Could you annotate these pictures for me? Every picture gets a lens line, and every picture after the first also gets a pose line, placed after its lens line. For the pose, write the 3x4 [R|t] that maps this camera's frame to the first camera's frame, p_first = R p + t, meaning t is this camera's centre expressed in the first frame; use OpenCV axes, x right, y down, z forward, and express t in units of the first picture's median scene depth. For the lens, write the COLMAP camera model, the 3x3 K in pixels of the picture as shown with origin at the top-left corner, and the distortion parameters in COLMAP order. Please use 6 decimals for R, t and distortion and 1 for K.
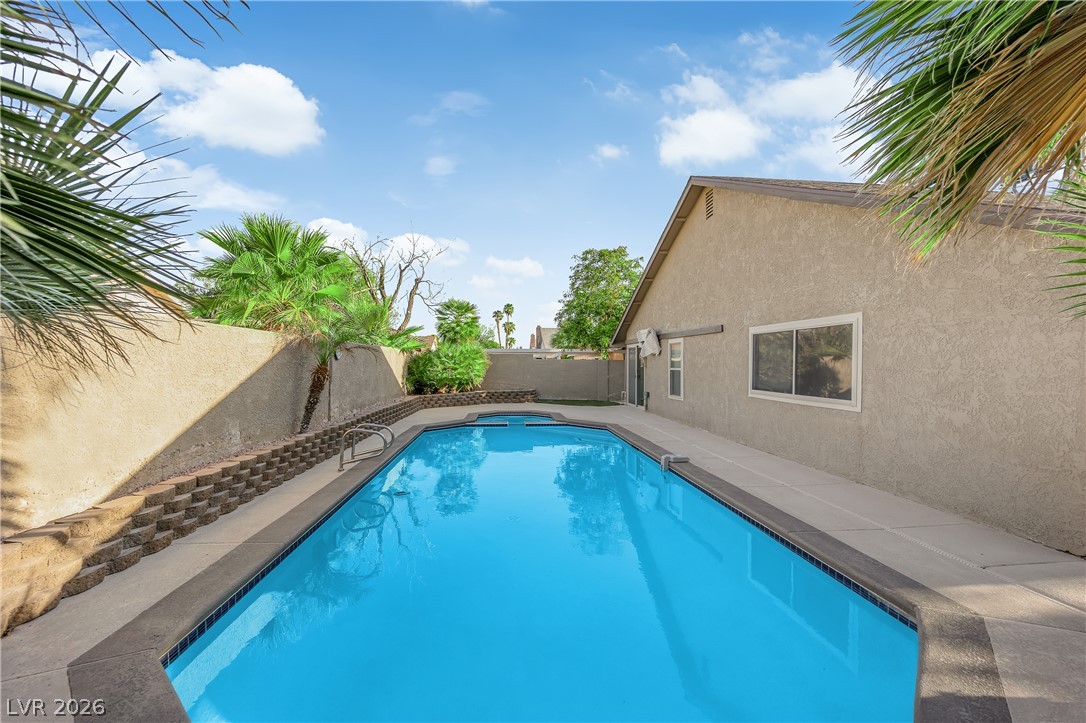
lens RADIAL K [[434.5, 0, 543.0], [0, 434.5, 361.5], [0, 0, 1]] dist [0.001320, -0.007468]
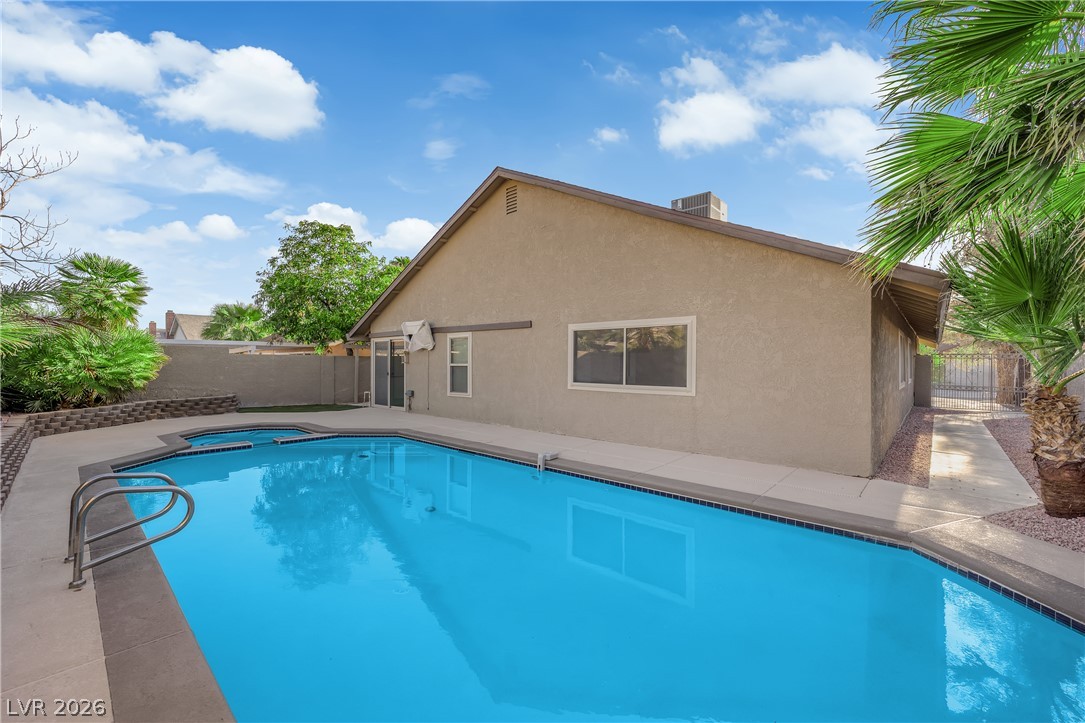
lens RADIAL K [[441.3, 0, 535.6], [0, 441.3, 358.2], [0, 0, 1]] dist [-0.000732, 0.000074]
pose [[0.754391, 0.004128, 0.656413, -0.186255], [-0.002640, 0.999991, -0.003254, 0.005661], [-0.656420, 0.000722, 0.754395, 0.145208]]
